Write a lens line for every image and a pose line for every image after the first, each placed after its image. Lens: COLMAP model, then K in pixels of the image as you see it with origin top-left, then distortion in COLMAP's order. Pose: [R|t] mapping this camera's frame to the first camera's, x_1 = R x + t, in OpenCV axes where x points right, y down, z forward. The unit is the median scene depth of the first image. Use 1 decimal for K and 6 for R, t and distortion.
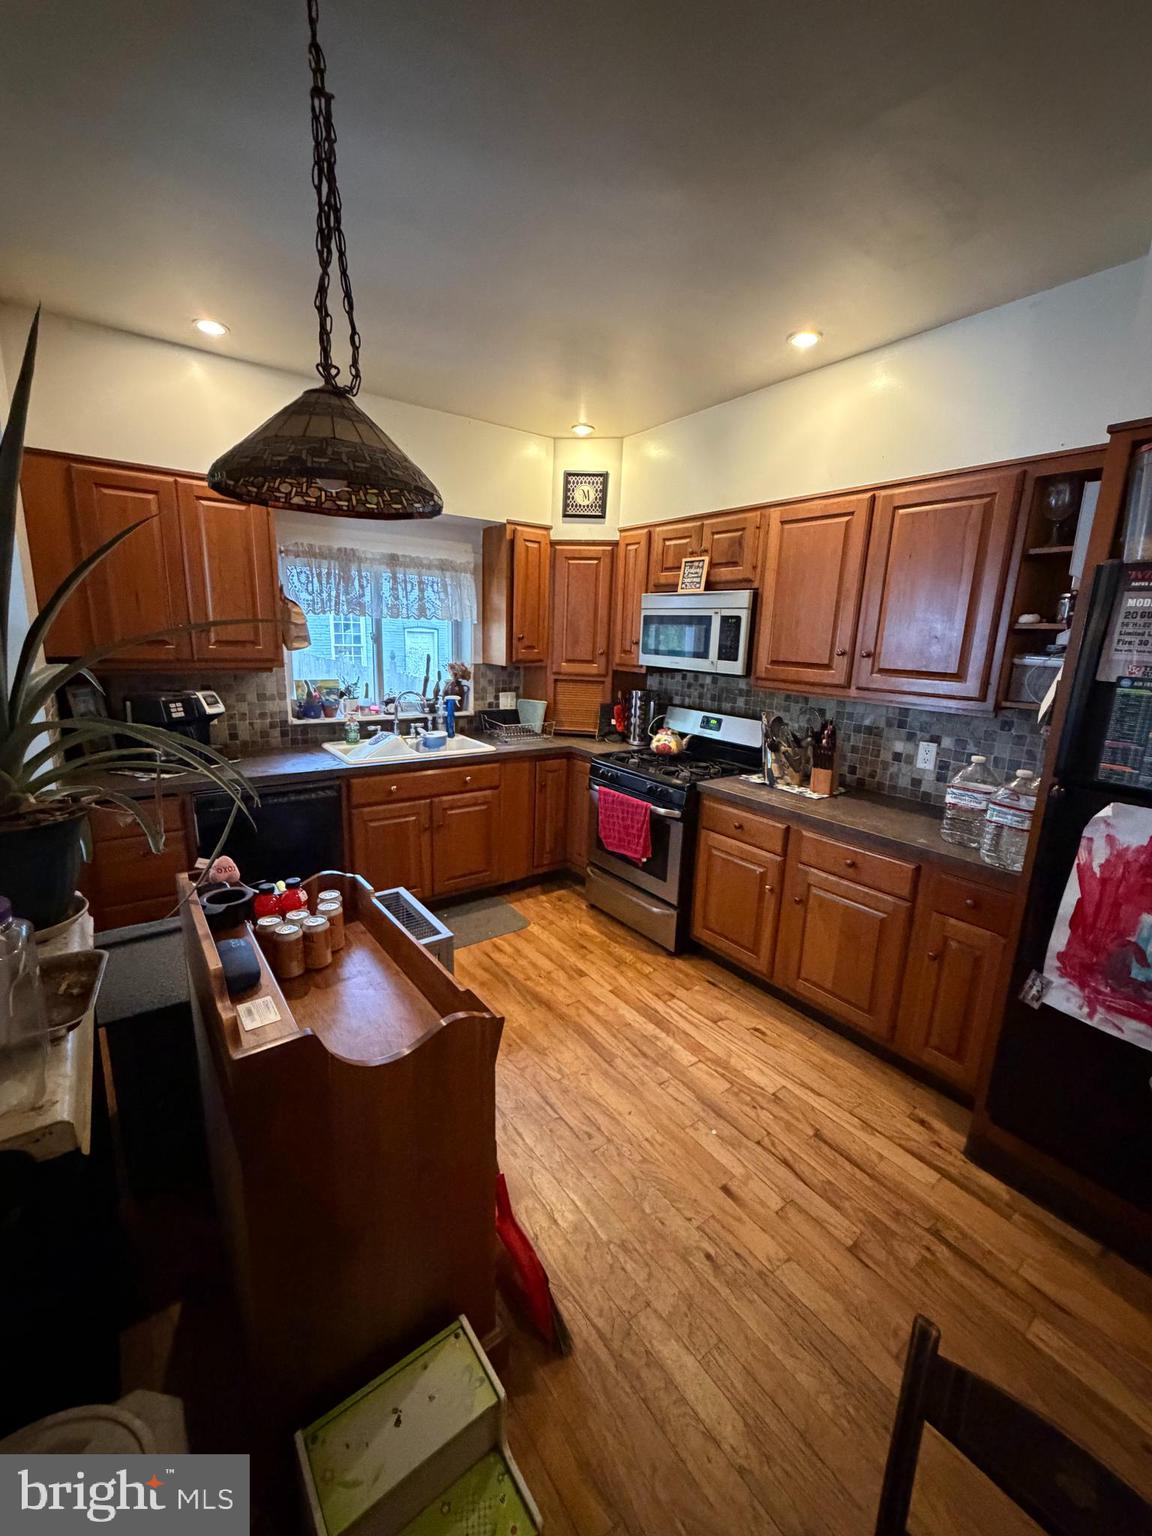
lens RADIAL K [[608.8, 0, 571.8], [0, 608.8, 767.0], [0, 0, 1]] dist [-0.029534, -0.000004]
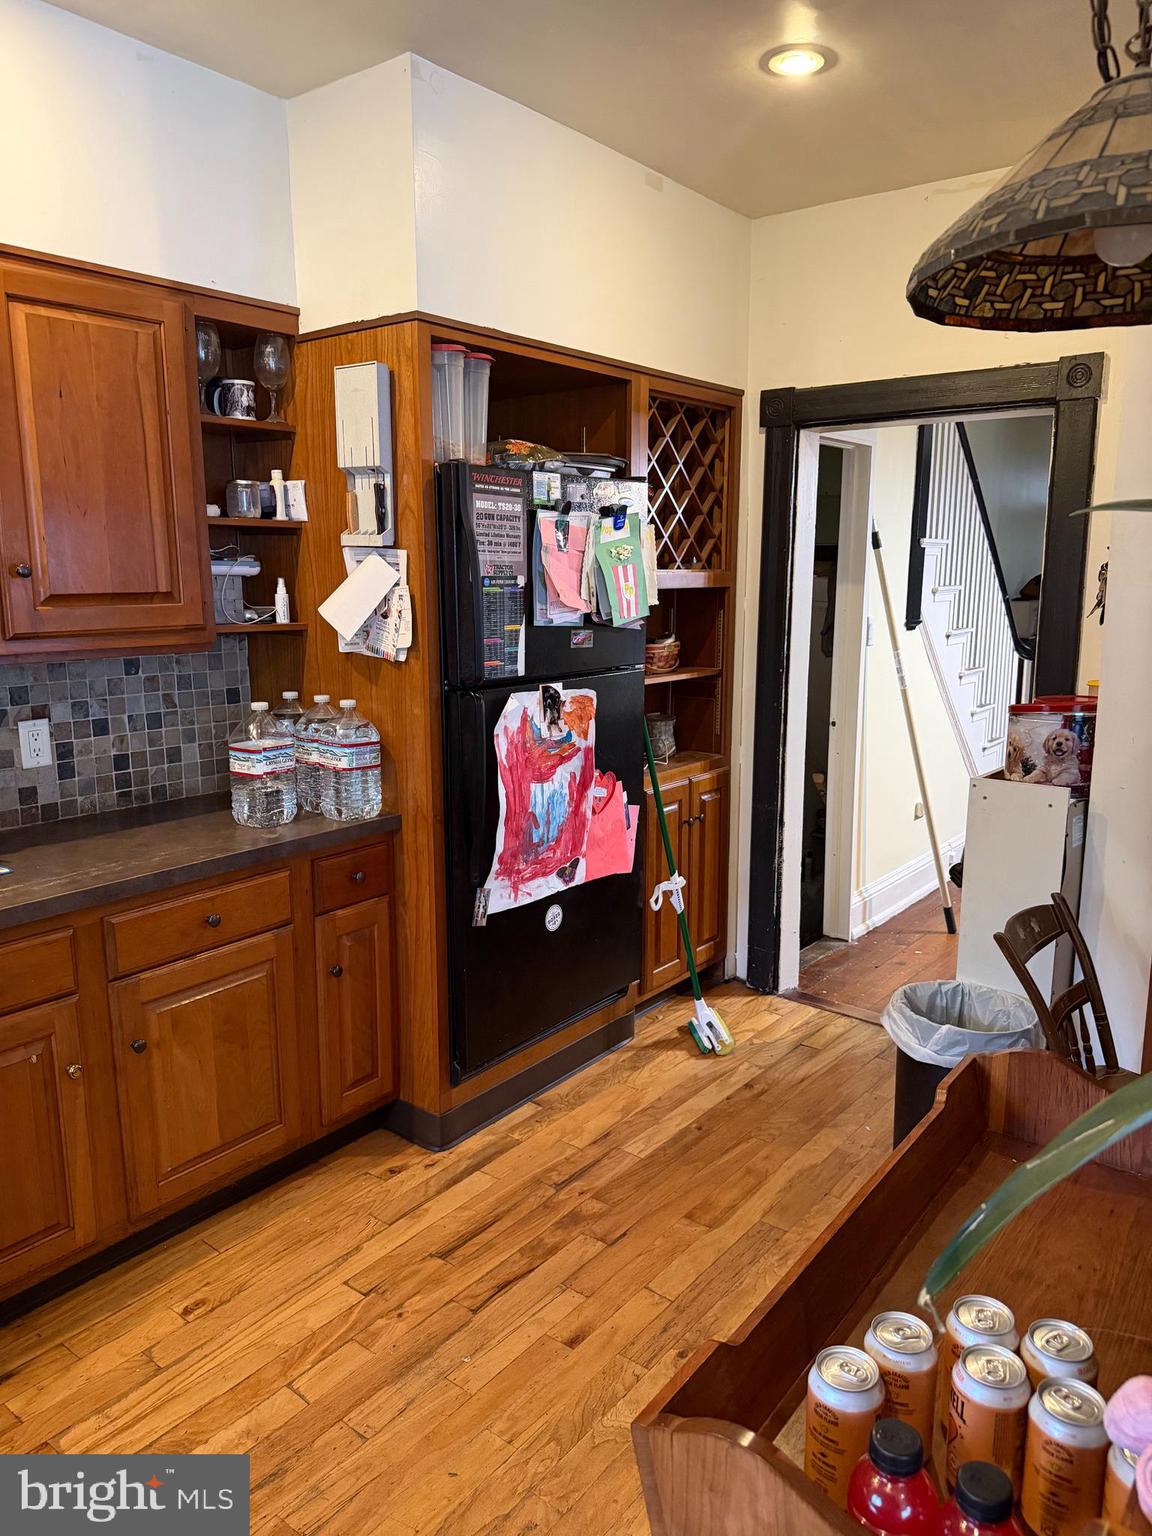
lens RADIAL K [[1070.9, 0, 576.0], [0, 1070.9, 768.0], [0, 0, 1]] dist [0.055529, -0.102217]
pose [[-0.285650, -0.204790, 0.936197, -0.384262], [0.197837, 0.943256, 0.266698, -0.123357], [-0.937691, 0.261397, -0.228926, 0.552286]]
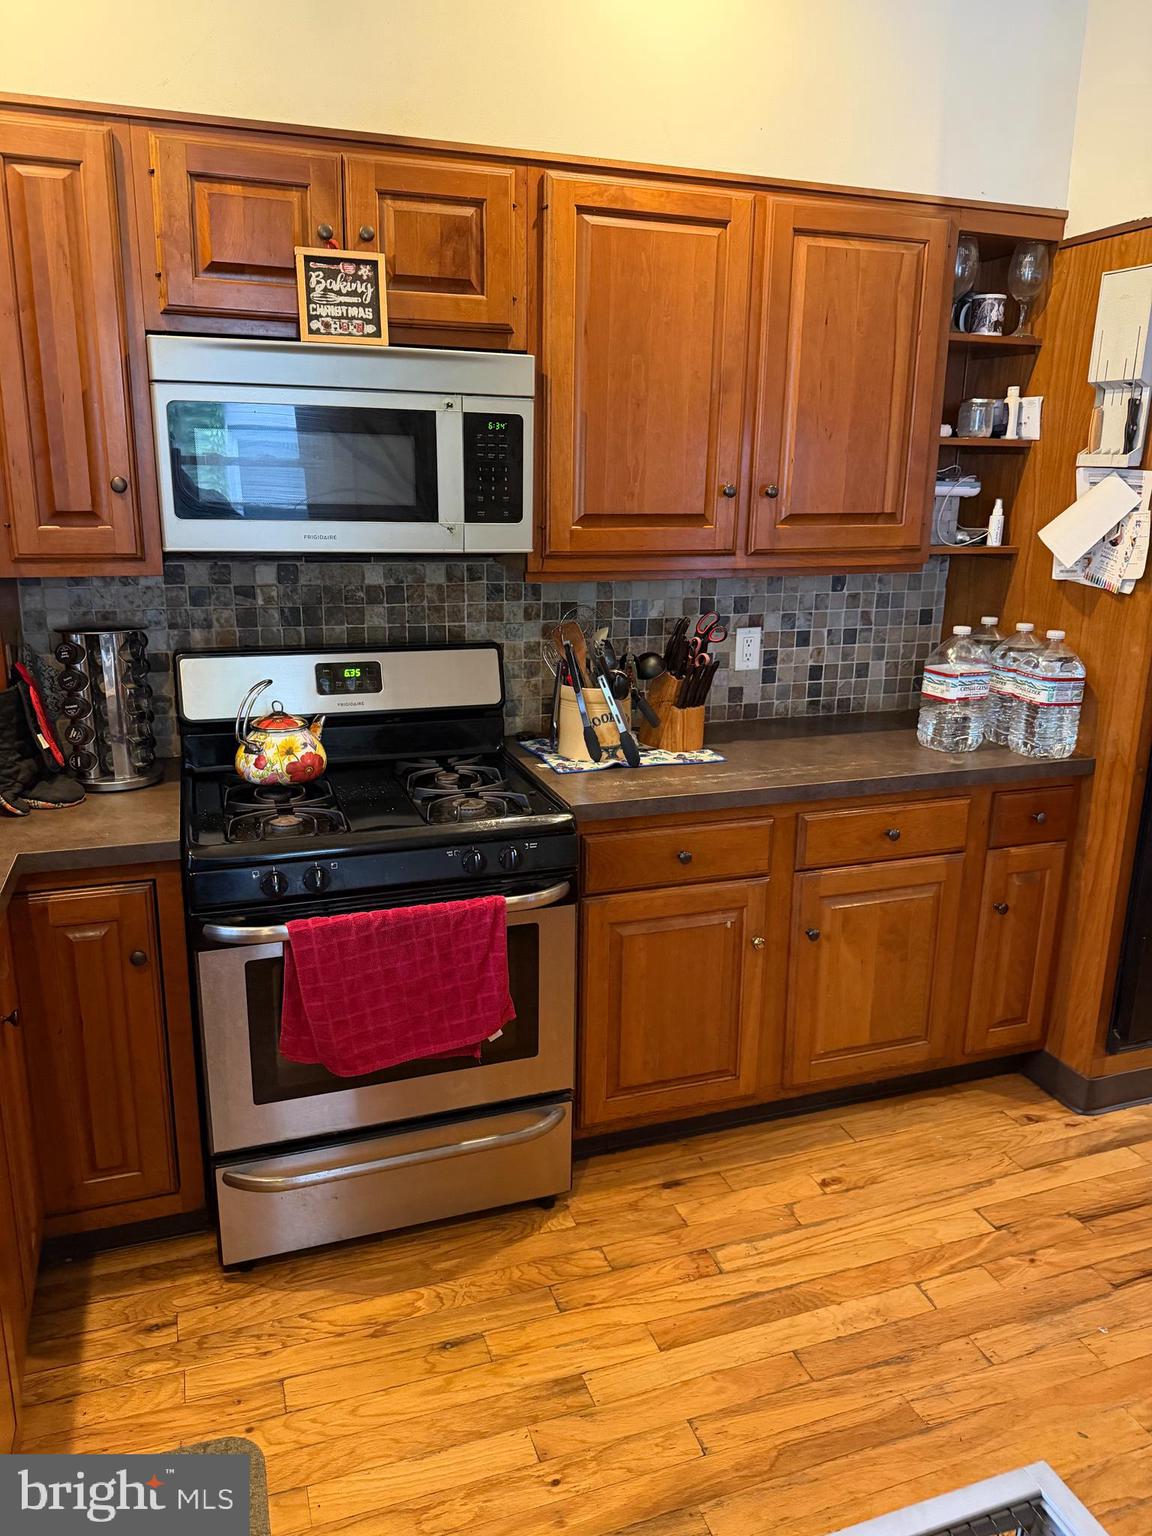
lens RADIAL K [[1070.9, 0, 576.0], [0, 1070.9, 768.0], [0, 0, 1]] dist [0.055529, -0.102217]
pose [[0.279576, -0.273965, 0.920207, -0.398883], [0.204790, 0.953386, 0.221624, -0.137476], [-0.938029, 0.126488, 0.322649, 0.598866]]
